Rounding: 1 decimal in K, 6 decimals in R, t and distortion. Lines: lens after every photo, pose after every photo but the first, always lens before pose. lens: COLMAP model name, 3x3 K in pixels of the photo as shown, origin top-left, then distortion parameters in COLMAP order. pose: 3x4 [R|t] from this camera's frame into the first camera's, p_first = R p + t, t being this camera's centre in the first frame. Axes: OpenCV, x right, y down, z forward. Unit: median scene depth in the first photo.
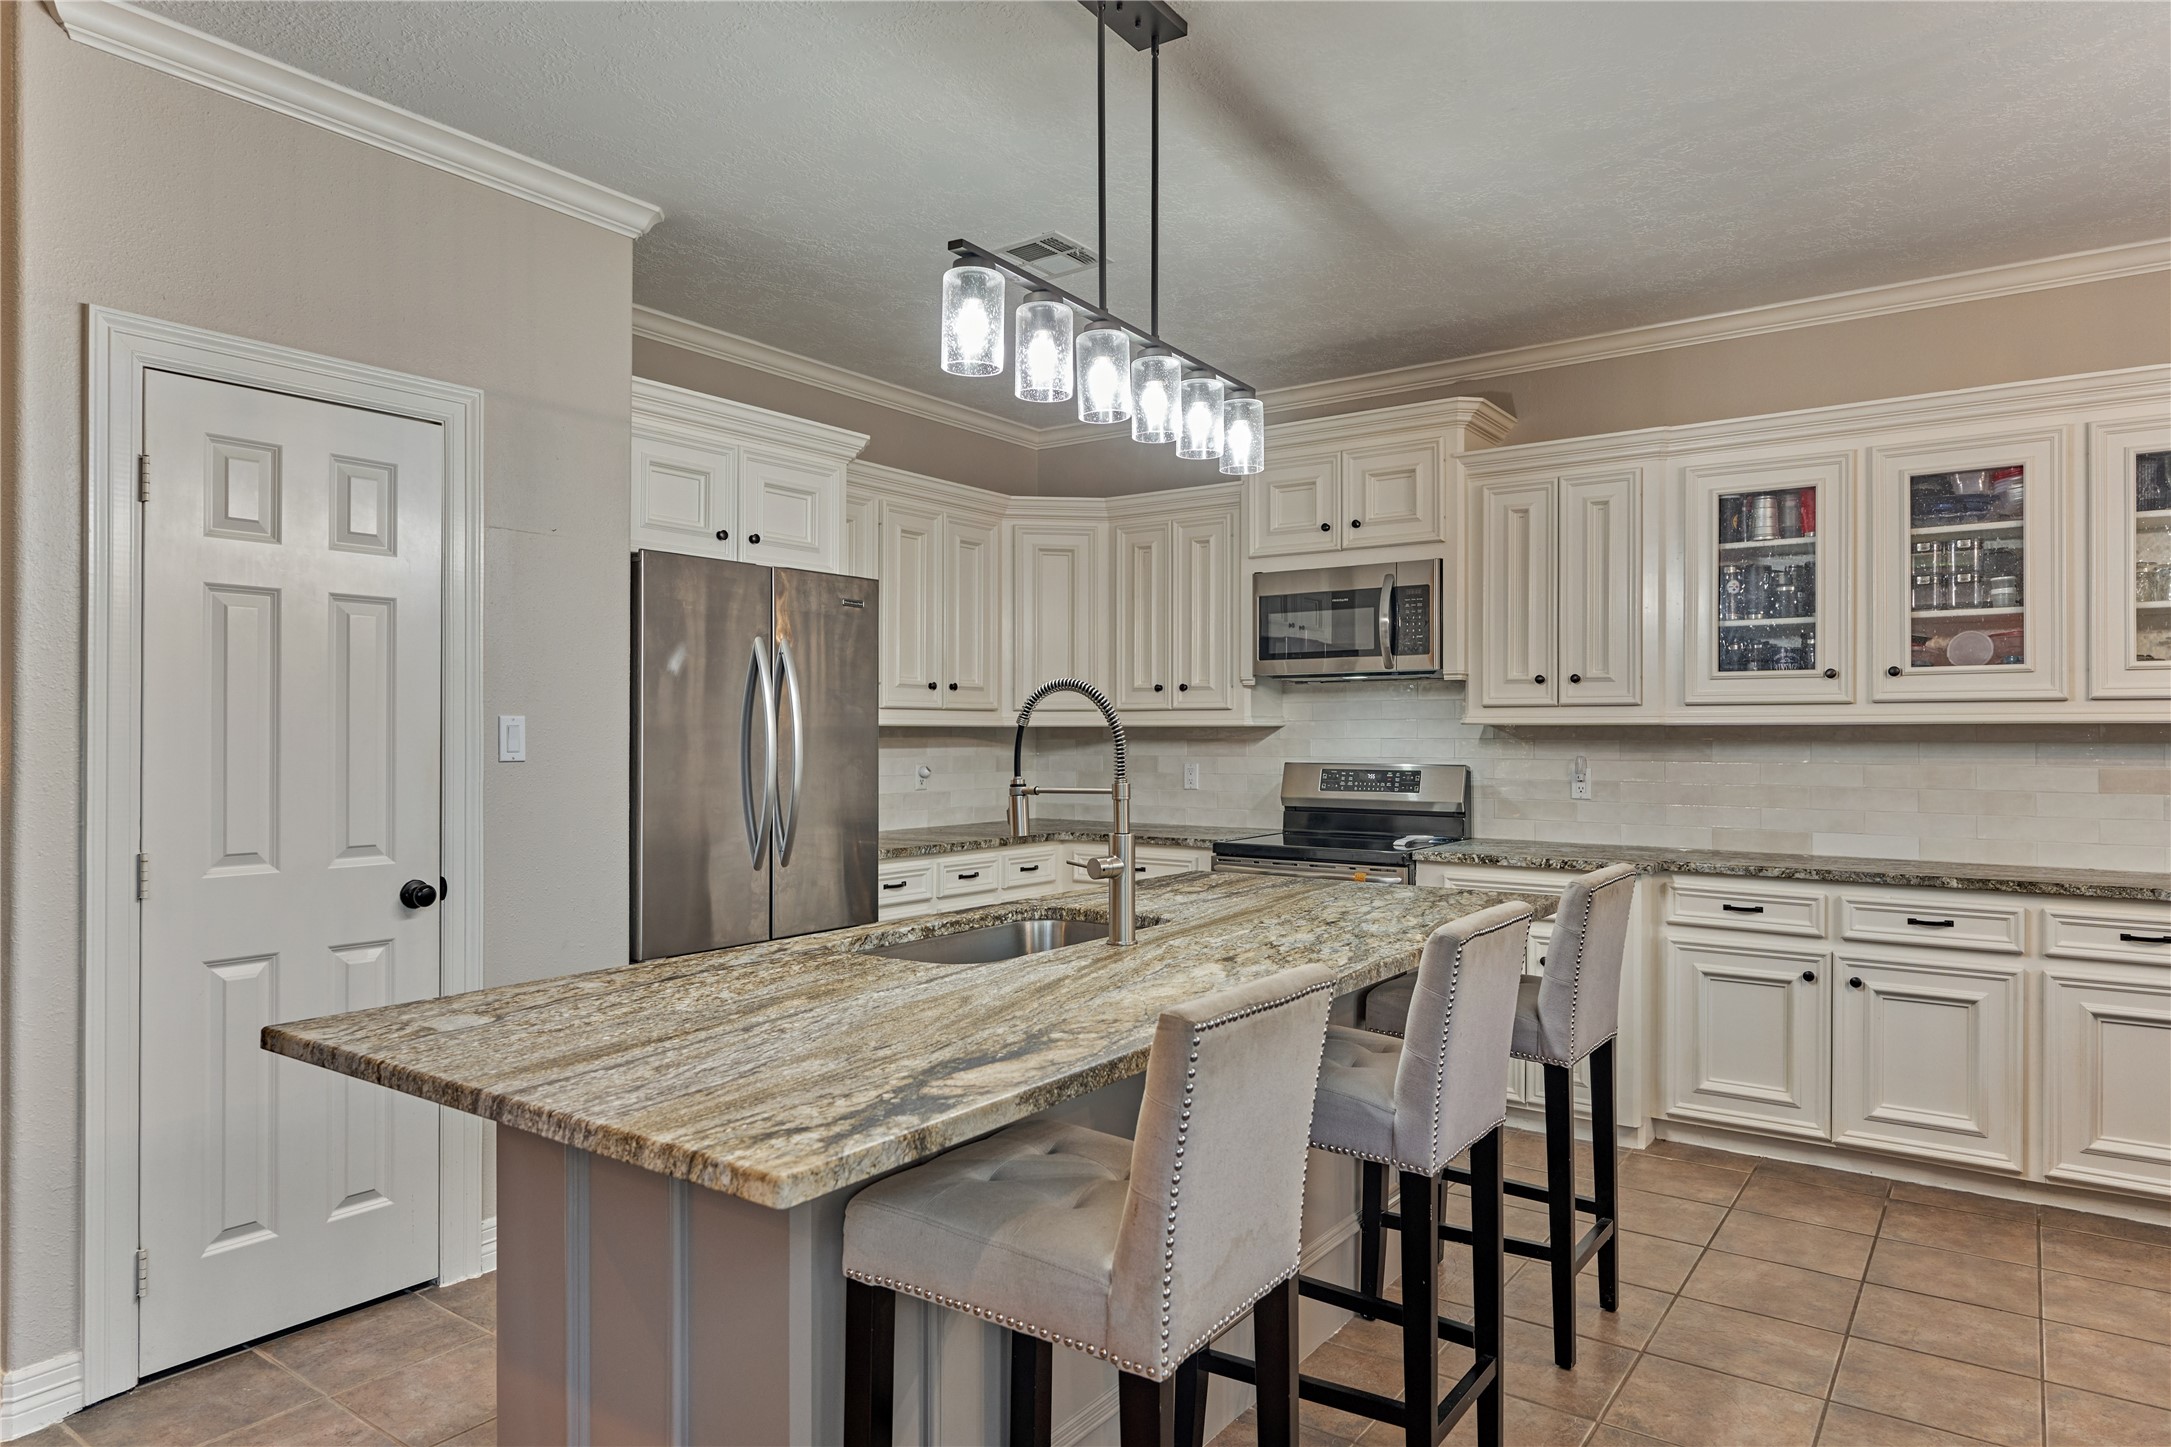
lens RADIAL K [[1310.7, 0, 1085.5], [0, 1310.7, 723.5], [0, 0, 1]] dist [-0.002668, -0.000107]
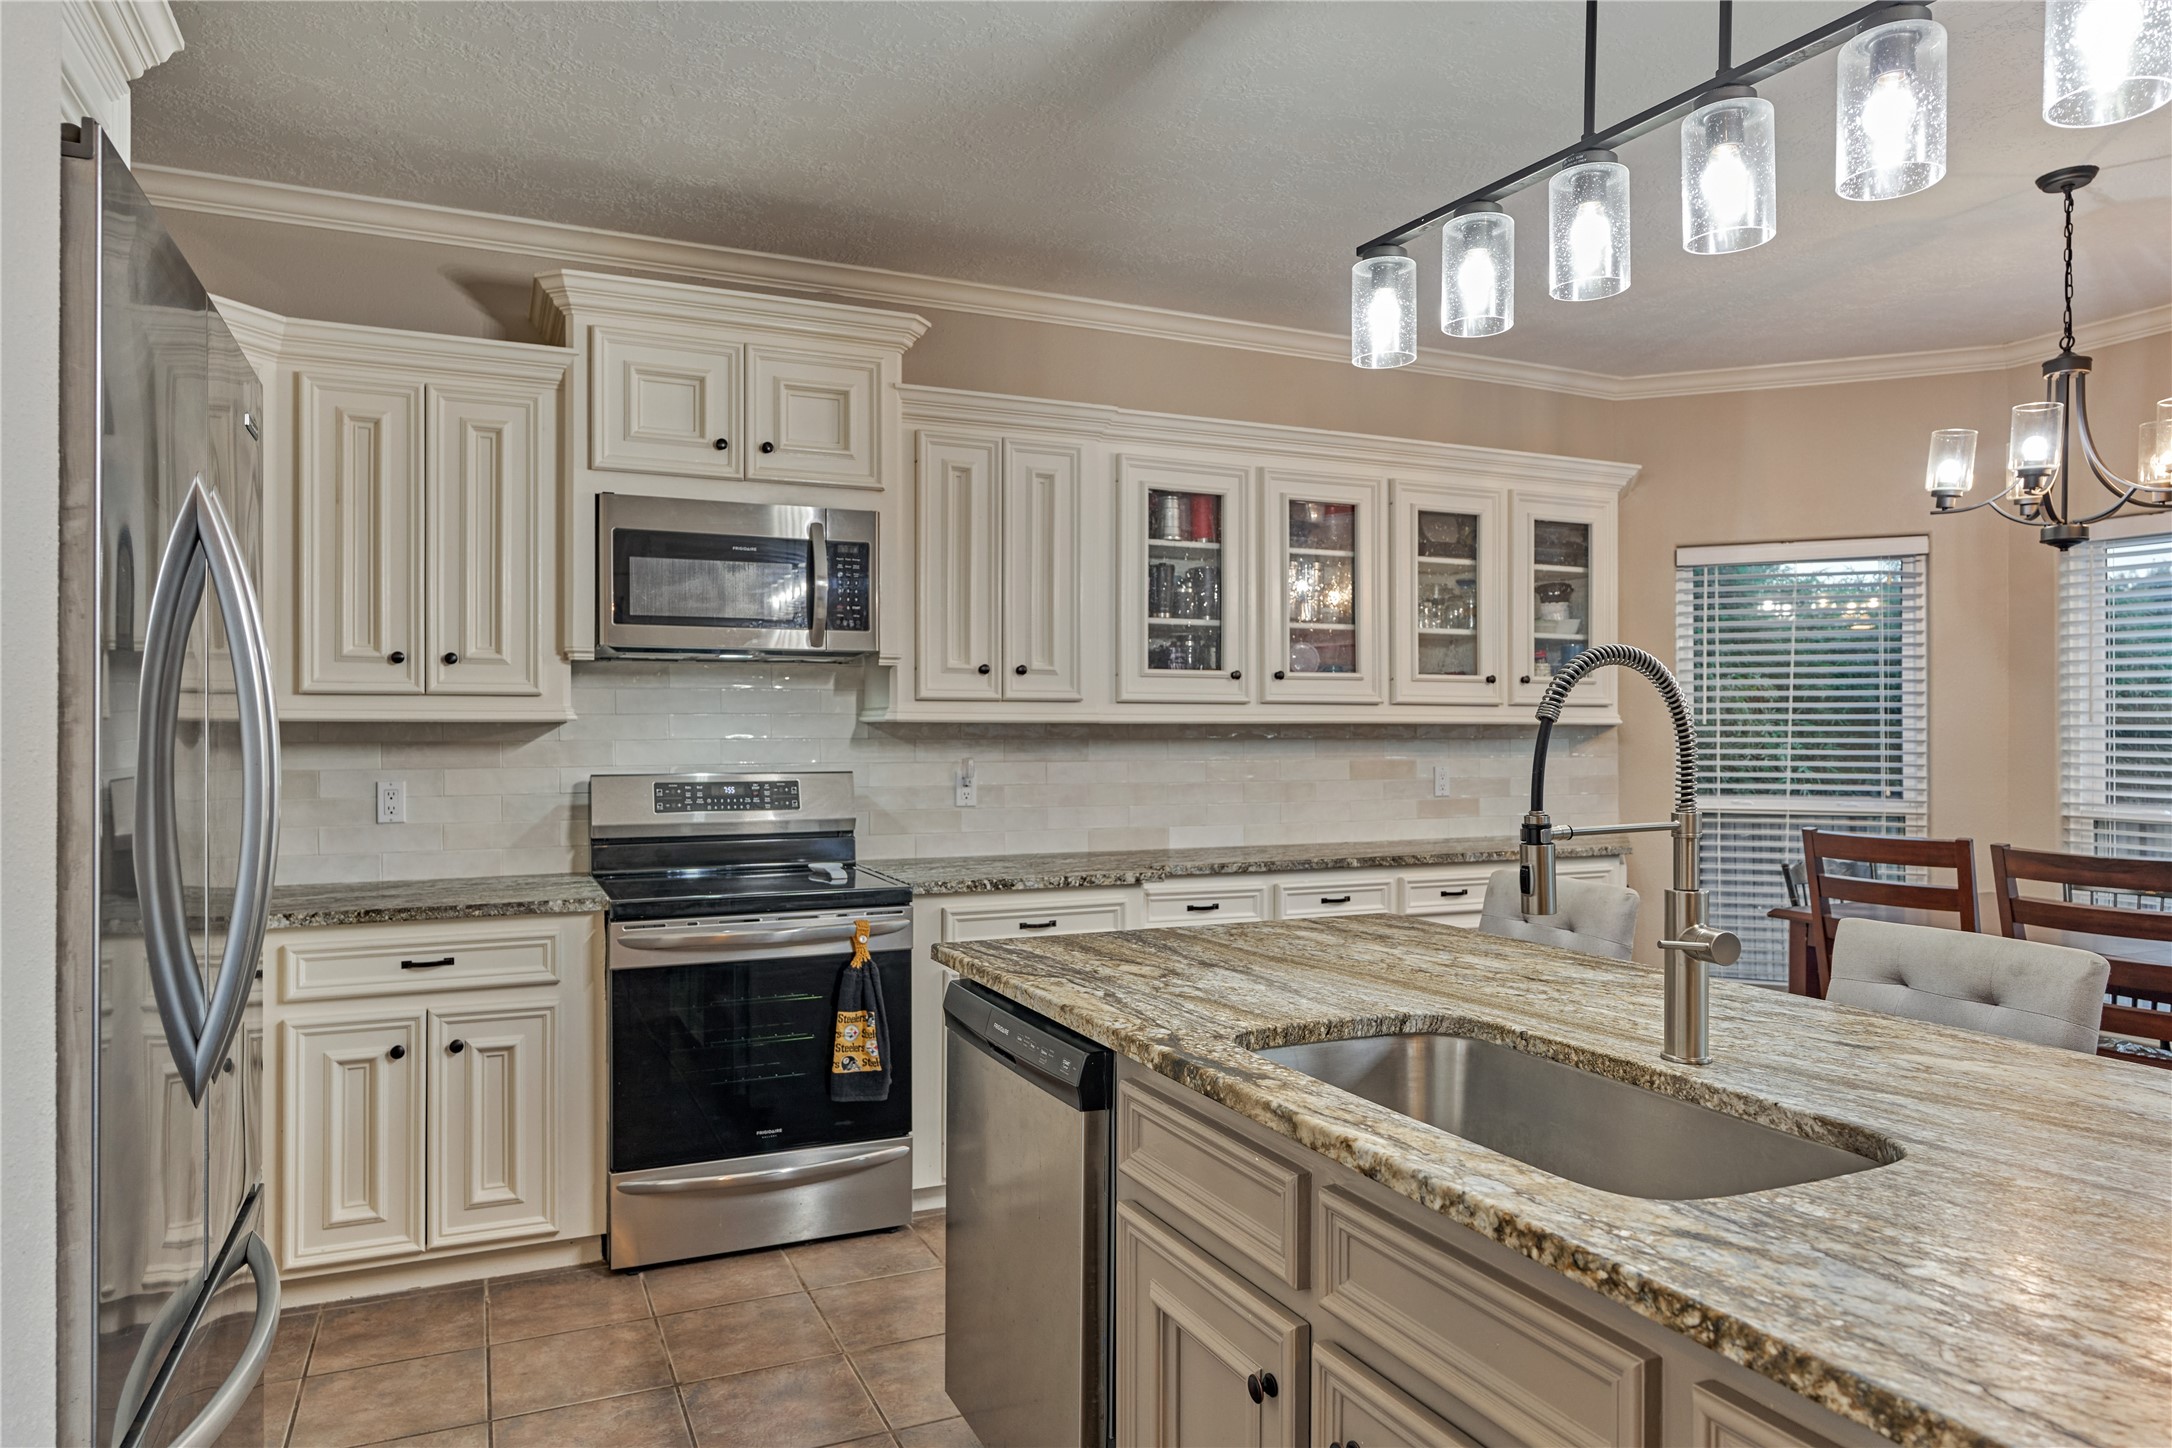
lens RADIAL K [[1351.1, 0, 1060.6], [0, 1351.1, 726.0], [0, 0, 1]] dist [-0.000751, -0.000774]
pose [[0.506069, 0.003085, 0.862488, -0.436859], [-0.005099, 0.999987, -0.000585, 0.004206], [-0.862478, -0.004102, 0.506078, 0.567615]]
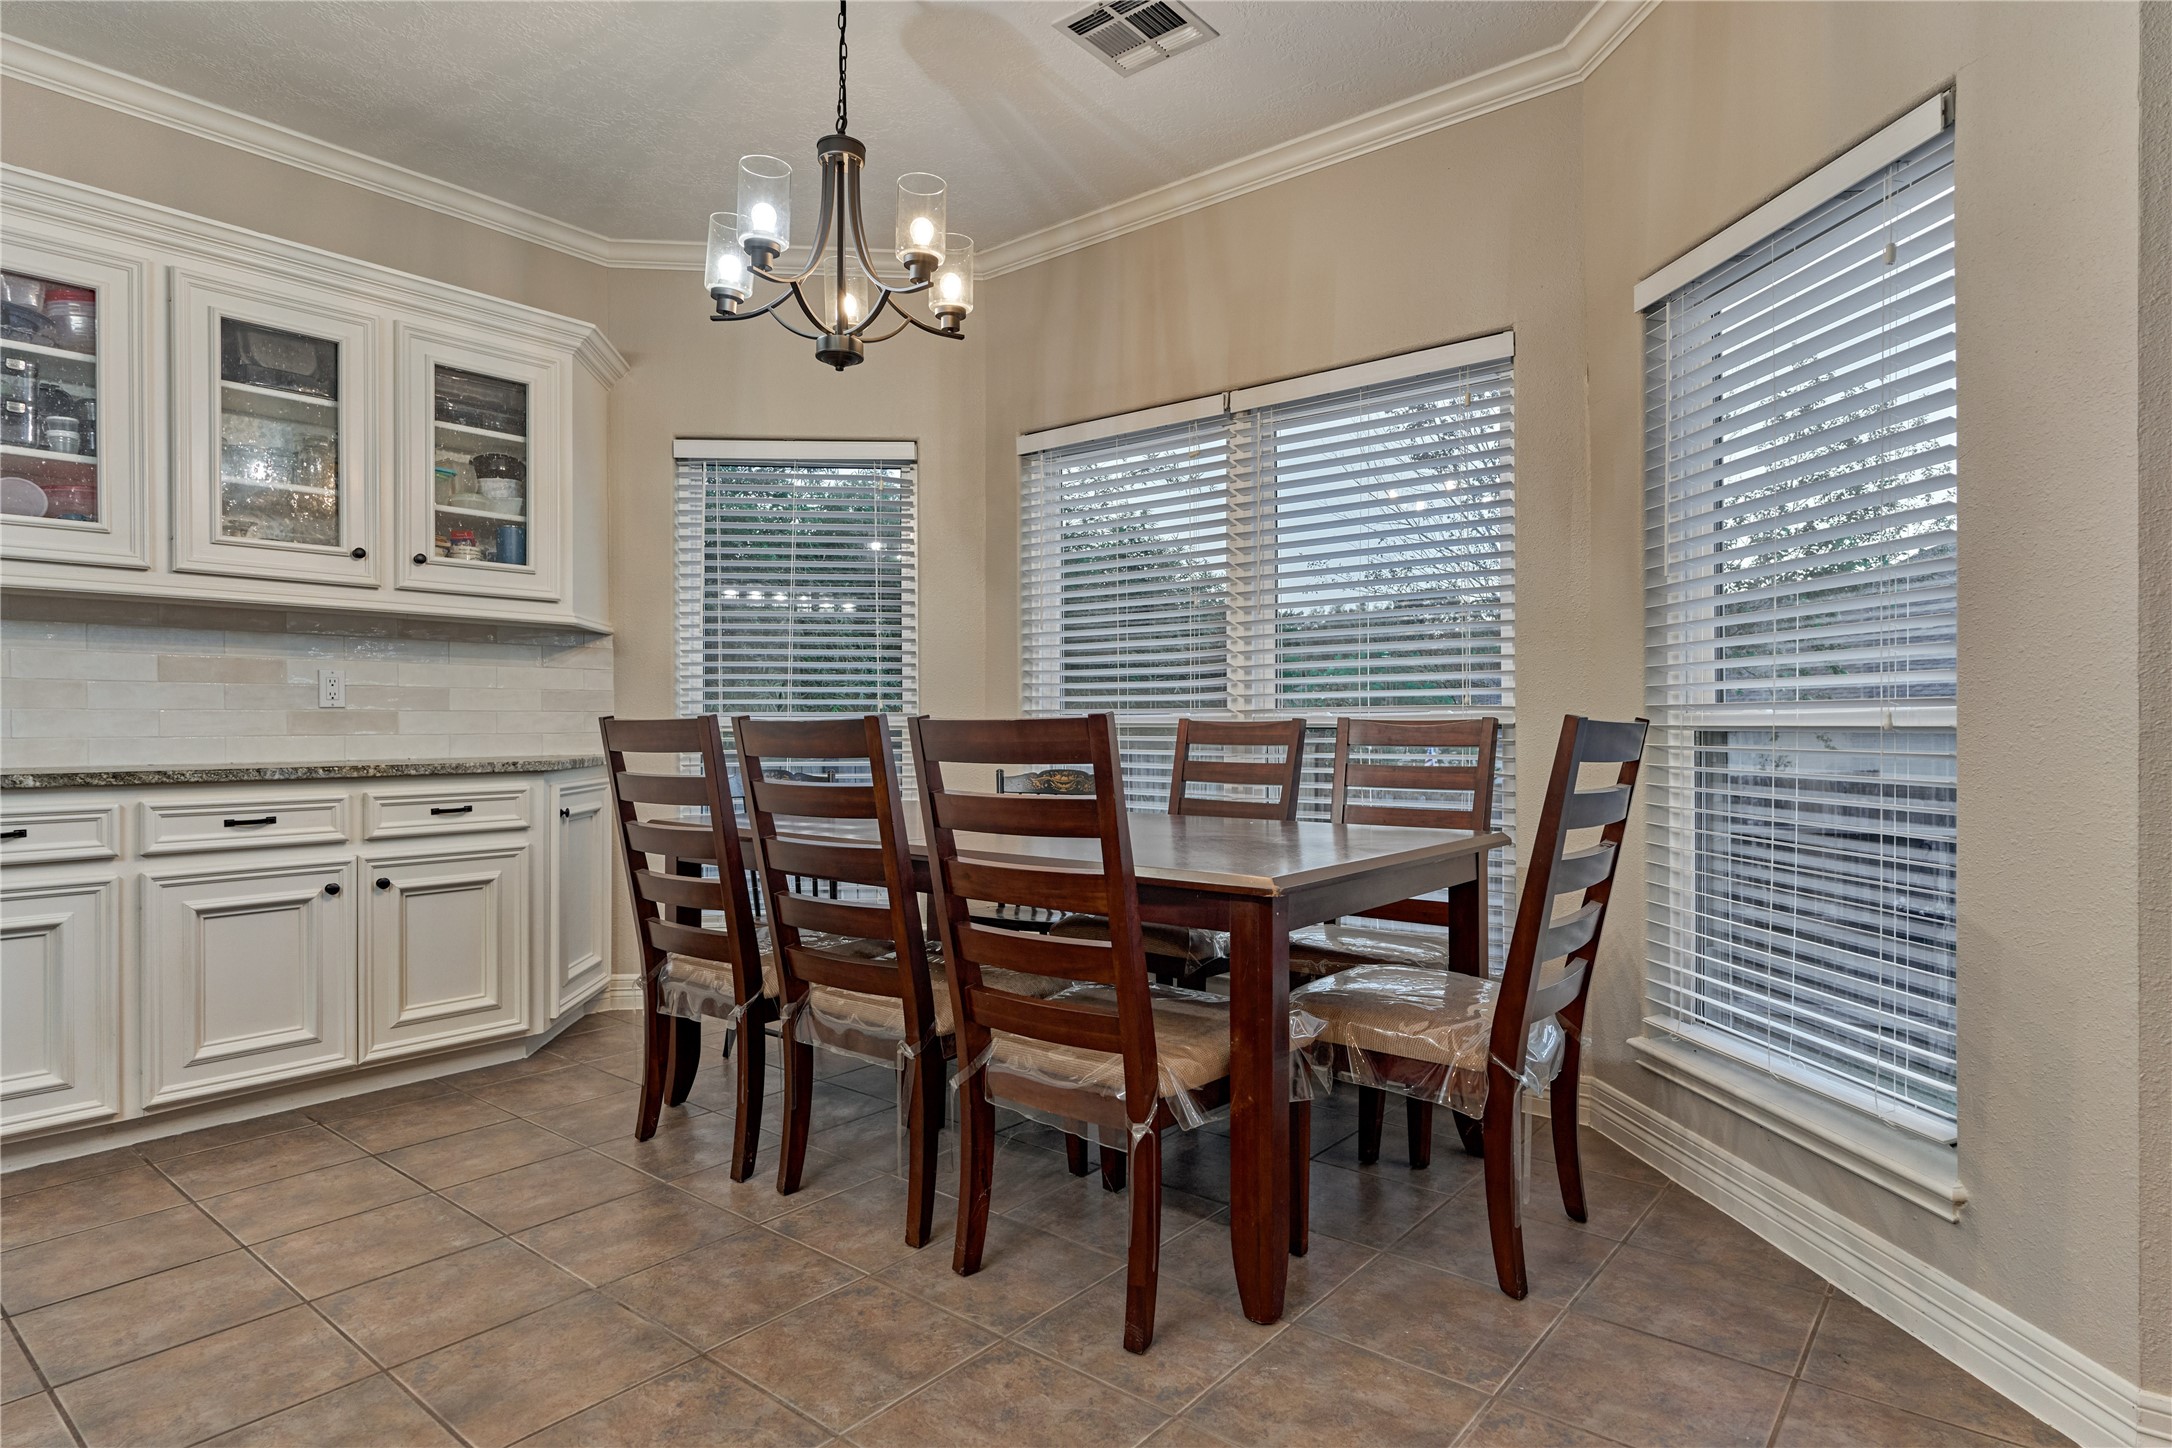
lens RADIAL K [[1174.4, 0, 1095.0], [0, 1174.4, 727.8], [0, 0, 1]] dist [-0.002945, -0.000183]
pose [[0.058464, -0.004912, 0.998277, -0.006866], [-0.003175, 0.999982, 0.005107, 0.076054], [-0.998284, -0.003468, 0.058447, 0.284171]]
